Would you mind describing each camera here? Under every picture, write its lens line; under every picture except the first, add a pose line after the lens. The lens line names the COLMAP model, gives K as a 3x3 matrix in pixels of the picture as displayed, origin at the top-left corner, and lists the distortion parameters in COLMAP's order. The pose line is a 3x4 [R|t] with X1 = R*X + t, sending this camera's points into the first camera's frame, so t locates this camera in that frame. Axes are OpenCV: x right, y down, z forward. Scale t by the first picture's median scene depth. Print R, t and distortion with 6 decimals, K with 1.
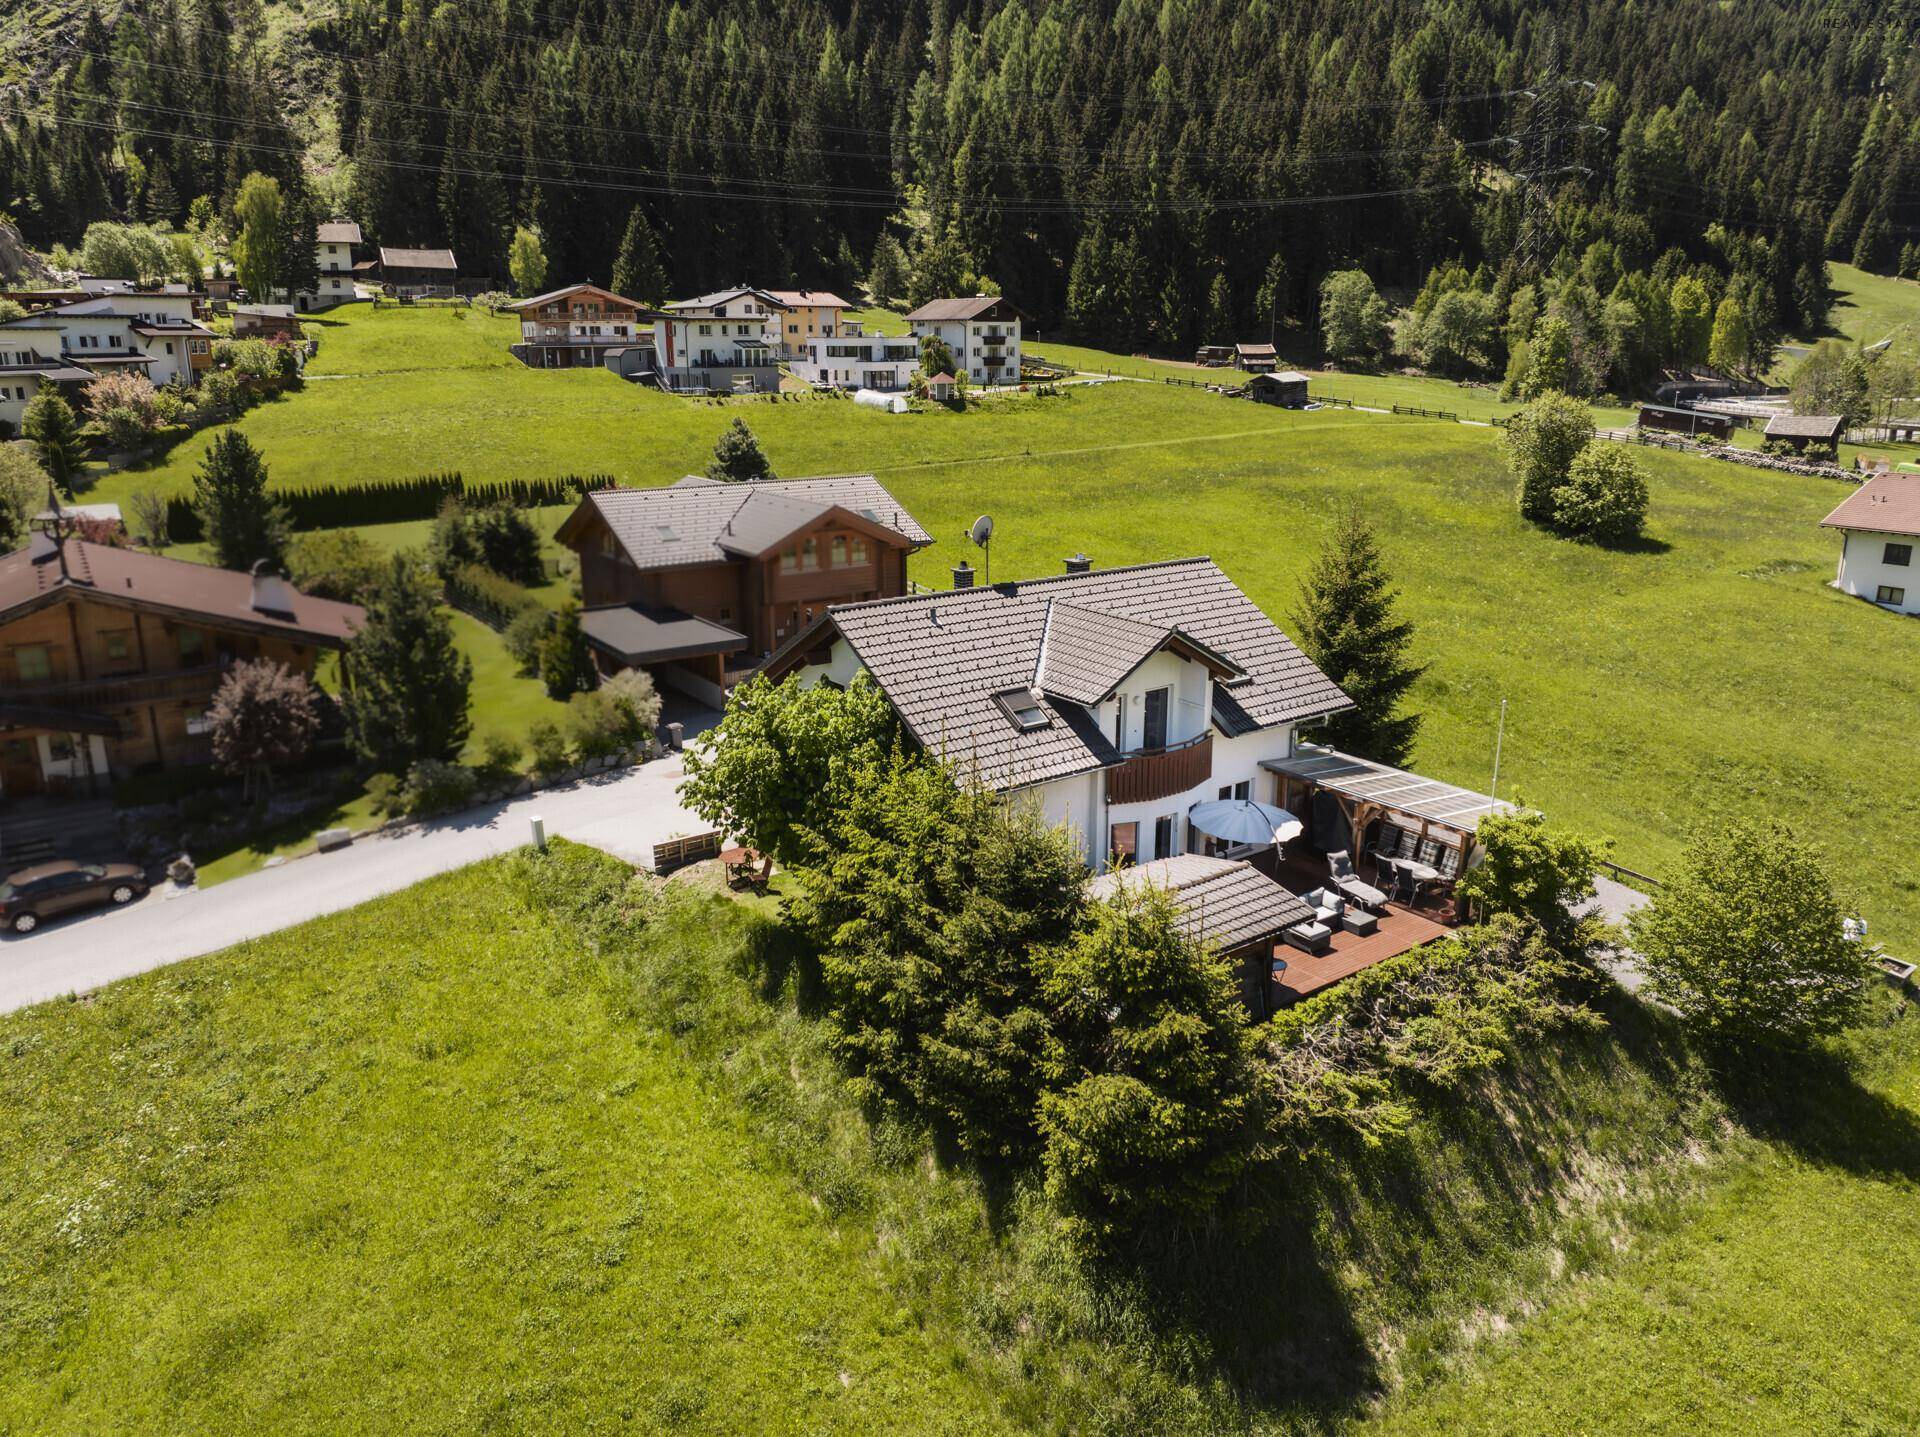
lens RADIAL K [[1391.0, 0, 954.5], [0, 1391.0, 751.7], [0, 0, 1]] dist [-0.040214, 0.012269]
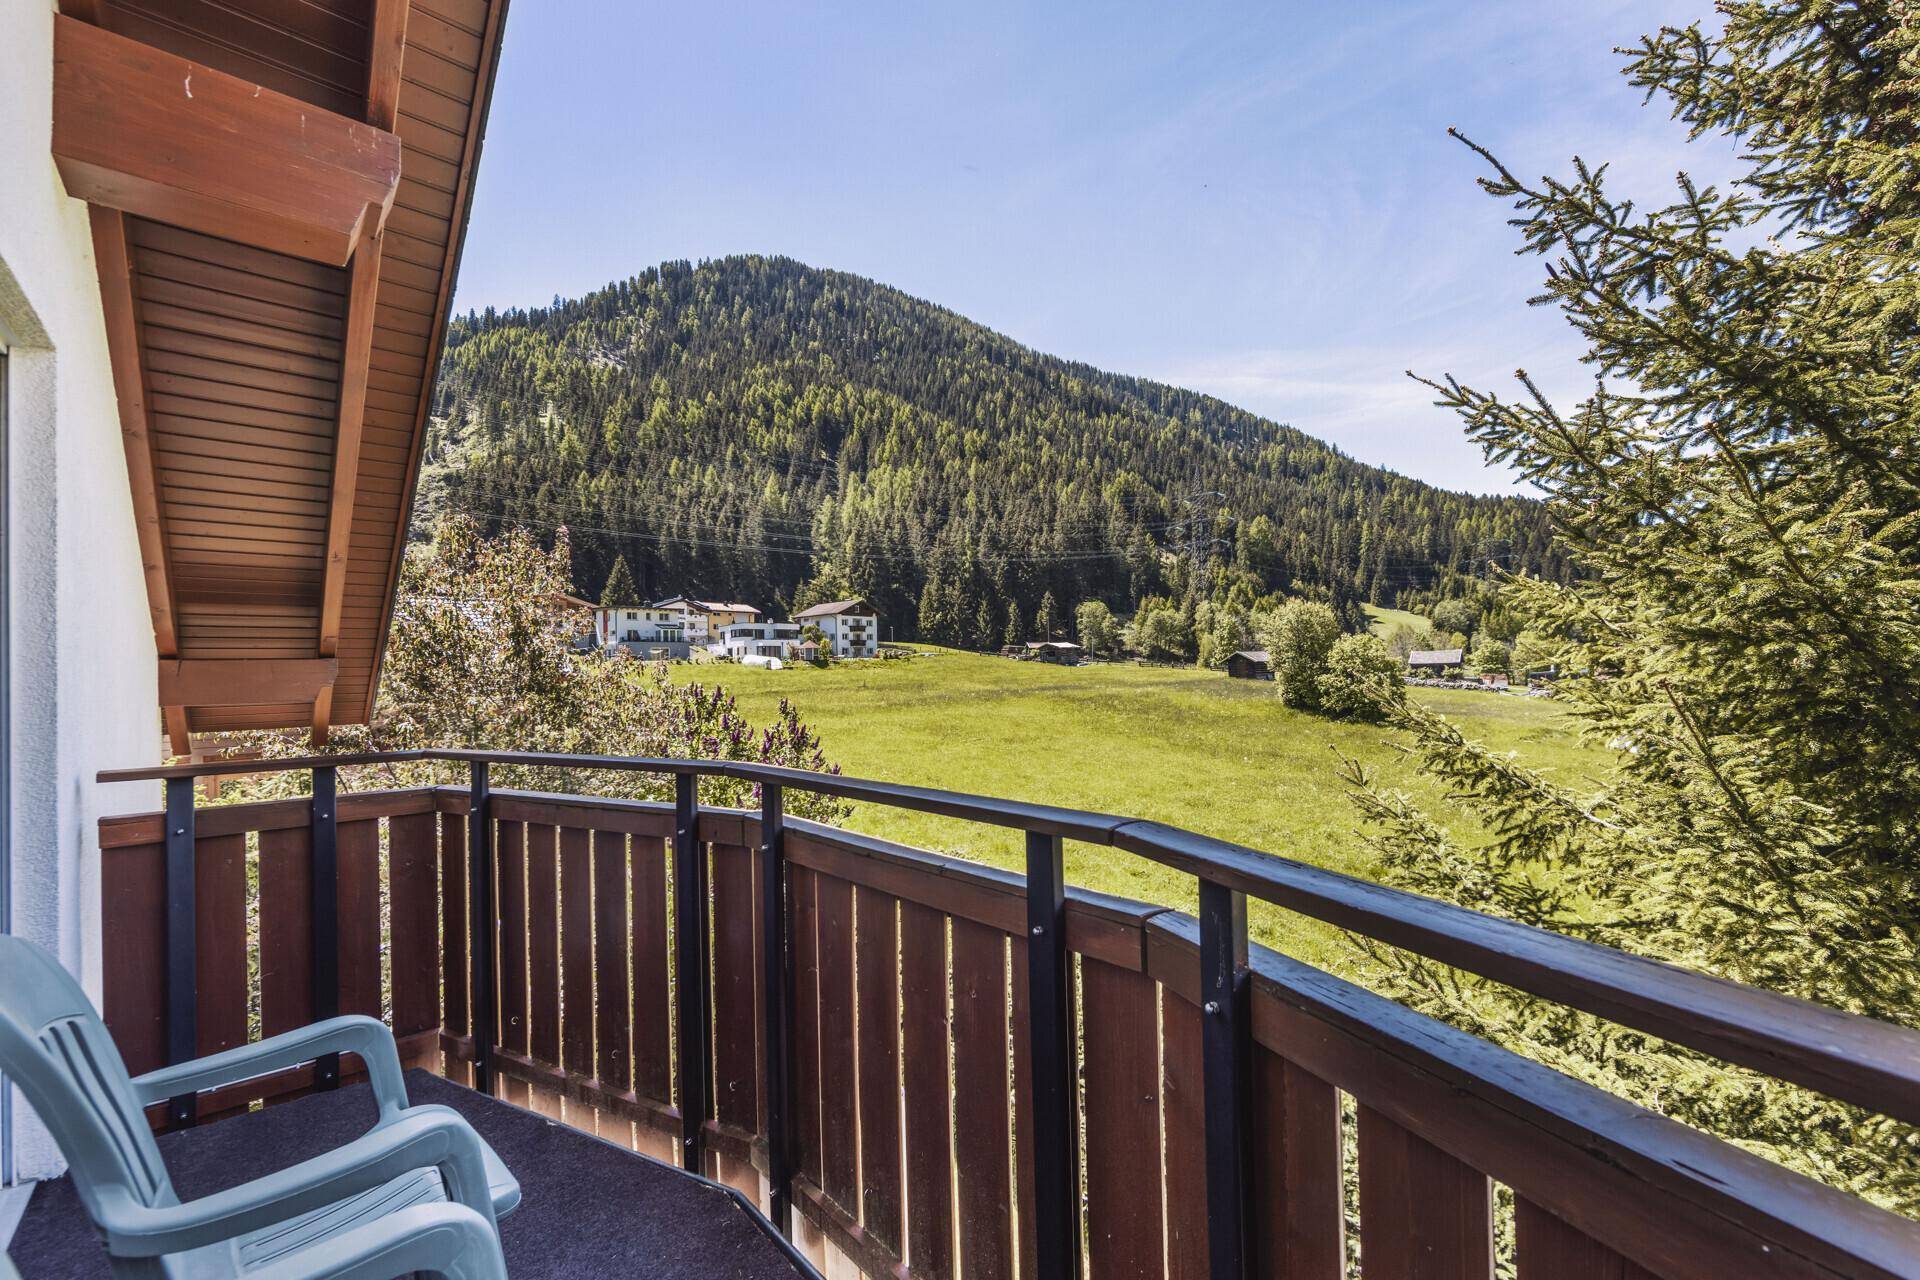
lens RADIAL K [[810.8, 0, 973.9], [0, 810.8, 632.1], [0, 0, 1]] dist [0.009322, -0.002073]
pose [[0.991714, -0.012726, 0.127833, 0.040875], [0.054758, 0.942032, -0.331024, -0.012308], [-0.116210, 0.335282, 0.934923, 0.213934]]
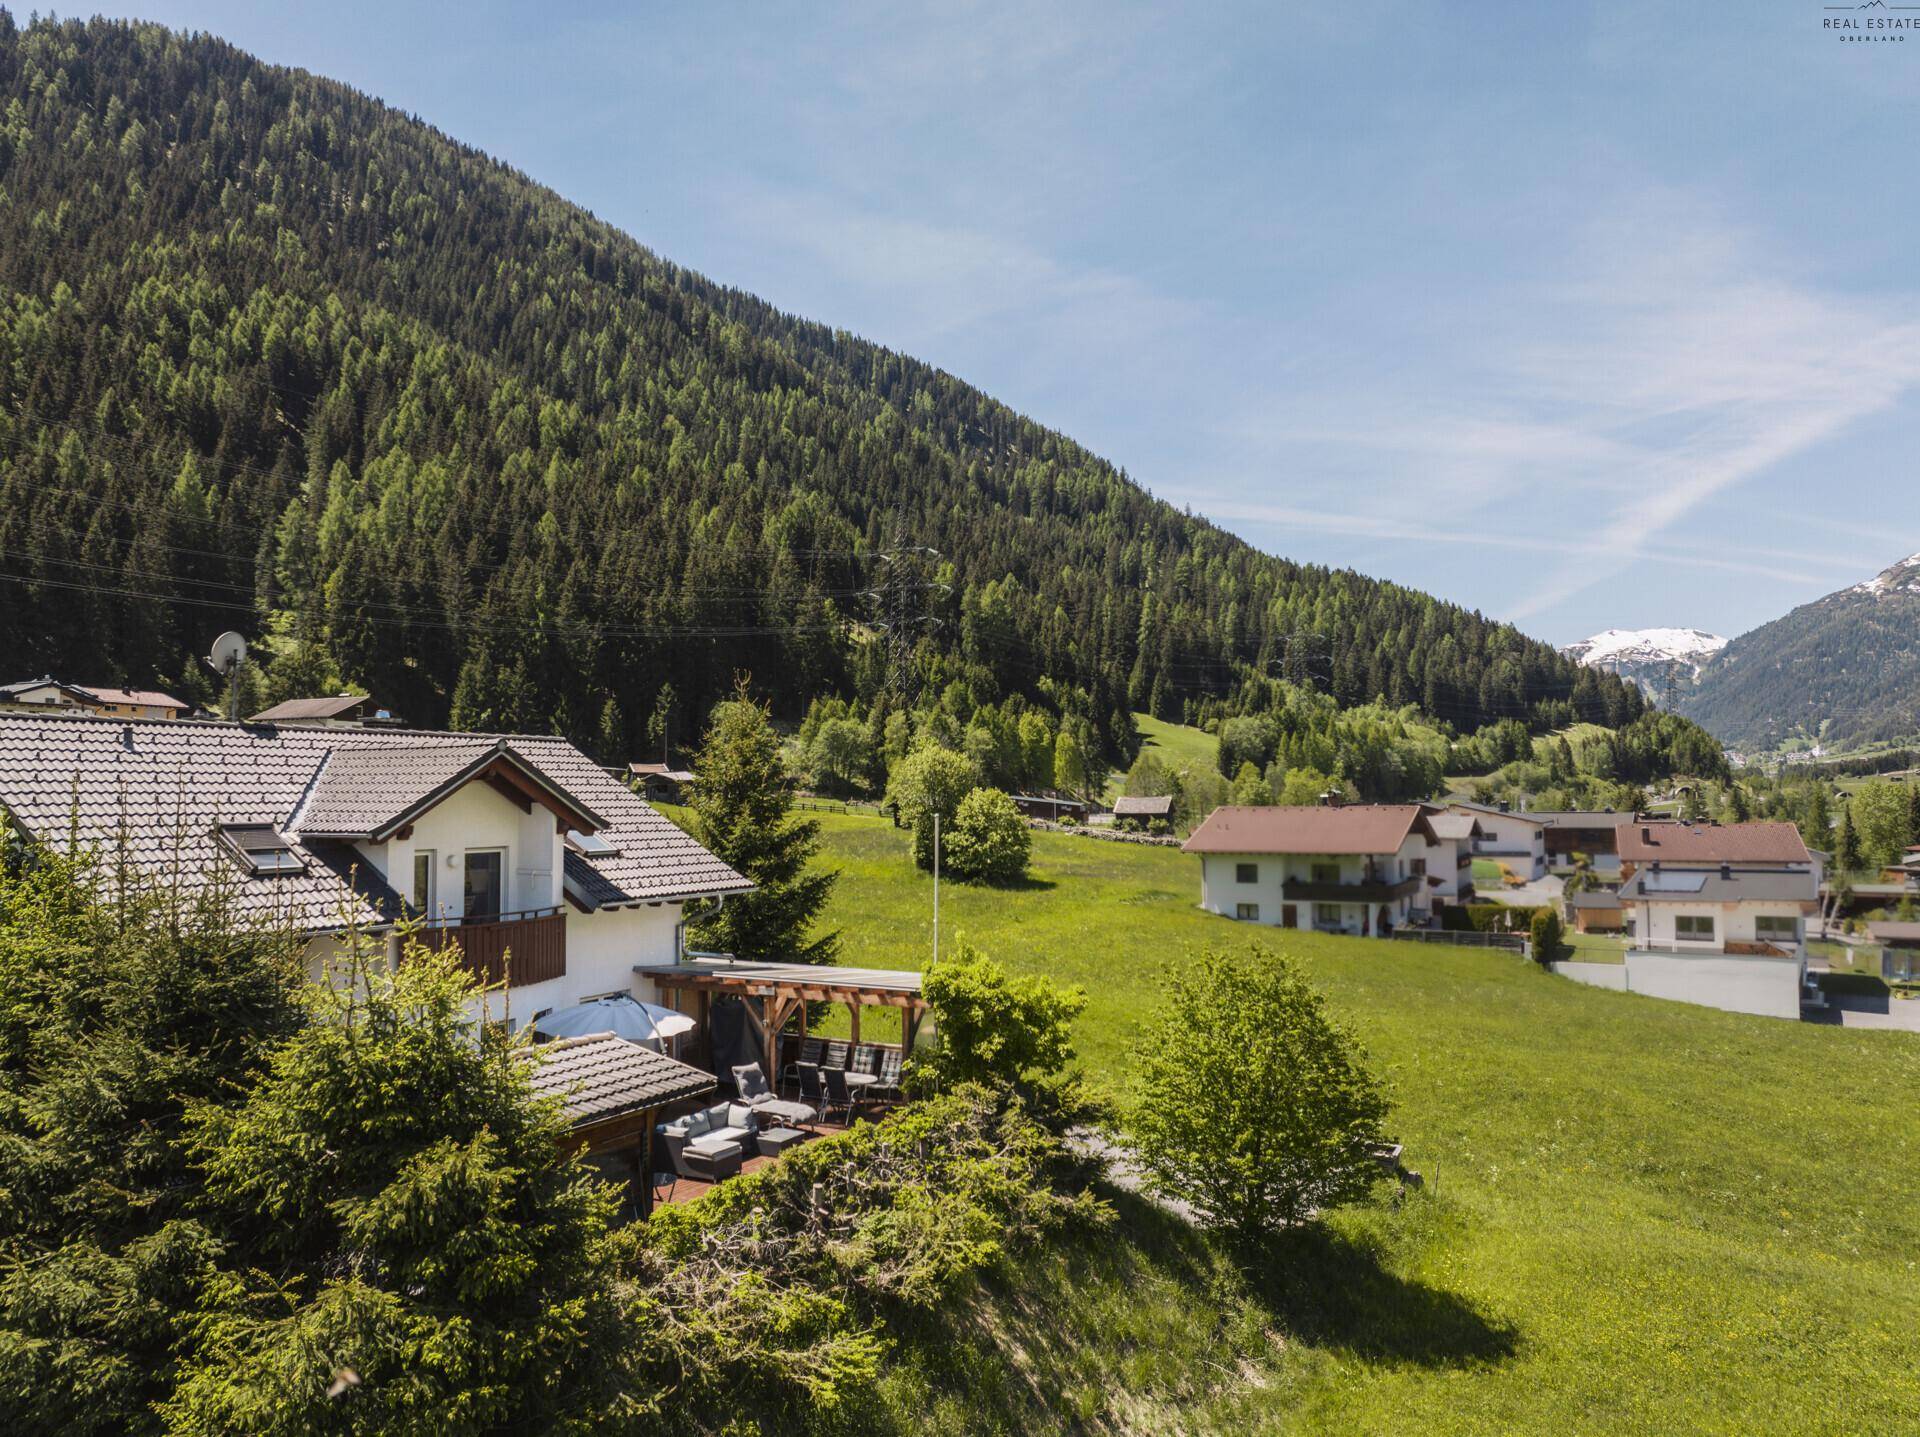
lens RADIAL K [[1391.0, 0, 997.1], [0, 1391.0, 704.3], [0, 0, 1]] dist [-0.040214, 0.012269]
pose [[0.901343, 0.028948, 0.432137, 0.013943], [0.124665, 0.938196, -0.322872, 0.027781], [-0.414776, 0.344891, 0.842028, 0.049268]]
